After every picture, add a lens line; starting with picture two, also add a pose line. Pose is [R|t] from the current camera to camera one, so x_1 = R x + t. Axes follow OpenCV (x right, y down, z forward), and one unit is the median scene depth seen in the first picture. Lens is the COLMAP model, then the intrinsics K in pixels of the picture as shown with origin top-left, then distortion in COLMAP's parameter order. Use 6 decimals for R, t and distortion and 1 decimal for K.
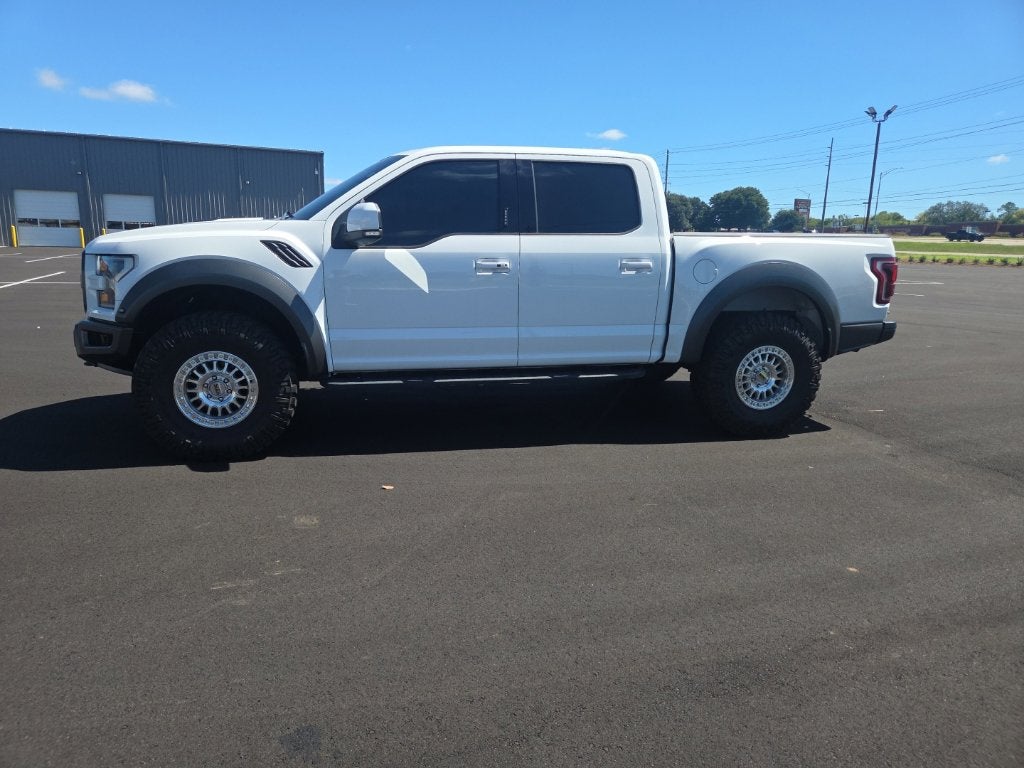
lens RADIAL K [[686.9, 0, 503.0], [0, 686.9, 377.3], [0, 0, 1]] dist [0.068435, -0.055292]
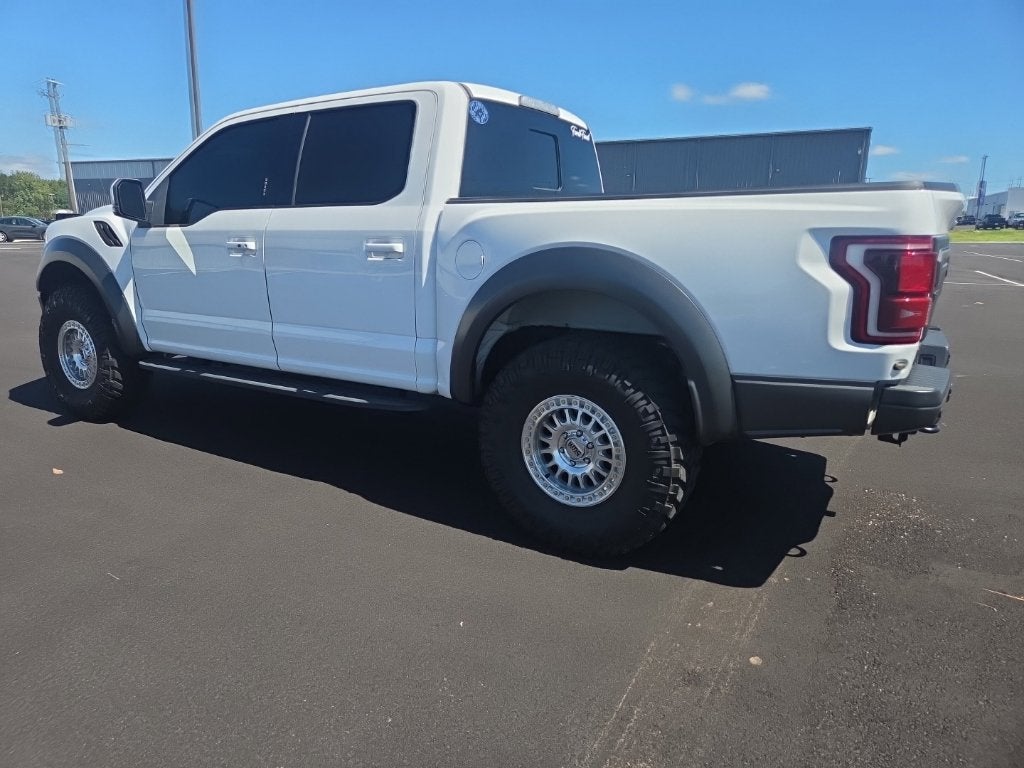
lens RADIAL K [[686.9, 0, 502.6], [0, 686.9, 377.0], [0, 0, 1]] dist [0.068435, -0.055292]
pose [[0.702188, 0.134302, -0.699210, 0.814923], [-0.127139, 0.989916, 0.062458, -0.098310], [0.700548, 0.045040, 0.712183, 0.633217]]
